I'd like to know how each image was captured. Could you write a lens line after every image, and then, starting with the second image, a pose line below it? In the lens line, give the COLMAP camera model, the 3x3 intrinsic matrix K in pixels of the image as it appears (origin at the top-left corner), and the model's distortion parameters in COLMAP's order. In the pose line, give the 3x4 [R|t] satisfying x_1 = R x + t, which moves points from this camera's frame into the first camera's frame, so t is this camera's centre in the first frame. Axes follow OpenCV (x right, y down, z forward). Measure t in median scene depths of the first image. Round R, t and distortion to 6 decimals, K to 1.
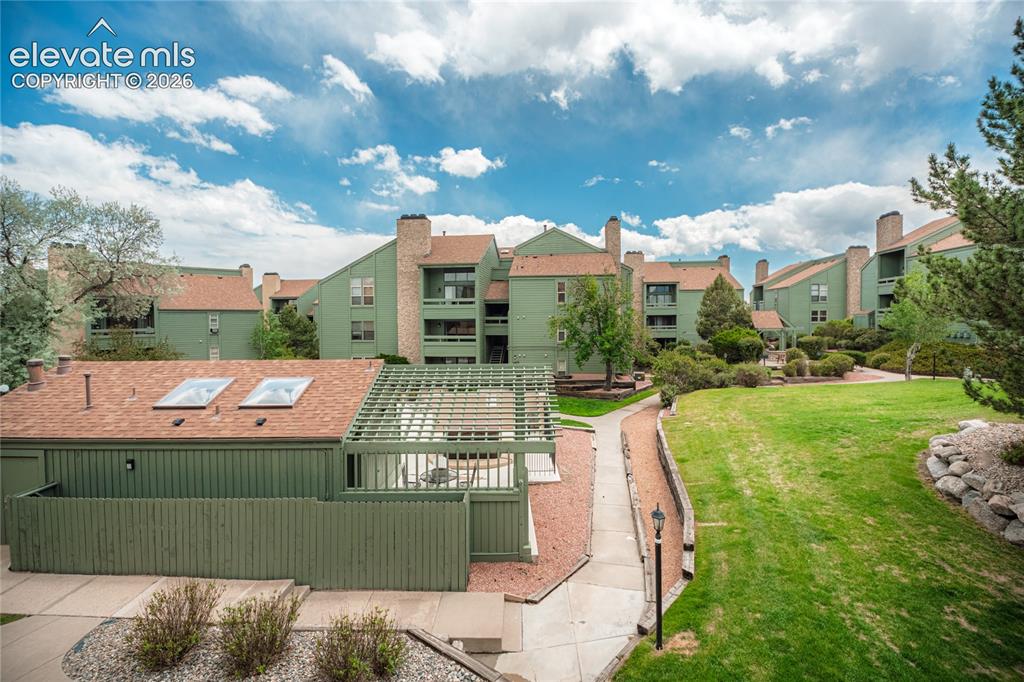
lens RADIAL K [[440.9, 0, 514.9], [0, 440.9, 325.4], [0, 0, 1]] dist [0.023409, -0.022614]
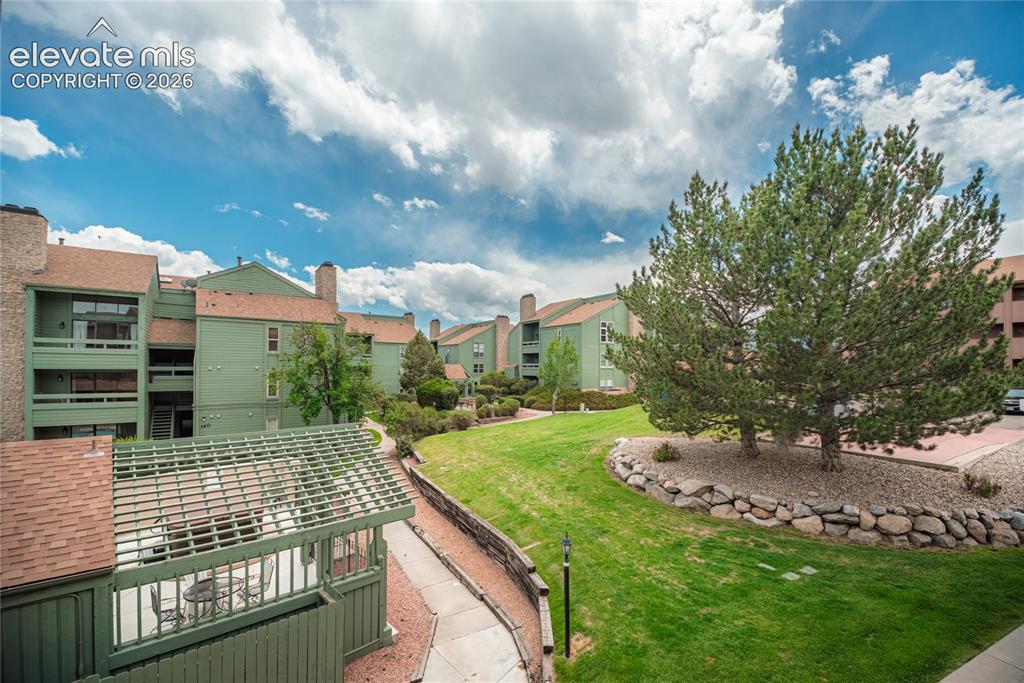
lens RADIAL K [[439.2, 0, 513.1], [0, 439.2, 357.8], [0, 0, 1]] dist [0.022874, -0.022408]
pose [[0.720450, 0.025492, 0.693038, -0.140399], [0.001970, 0.999245, -0.038803, -0.004547], [-0.693504, 0.029321, 0.719856, 0.053295]]
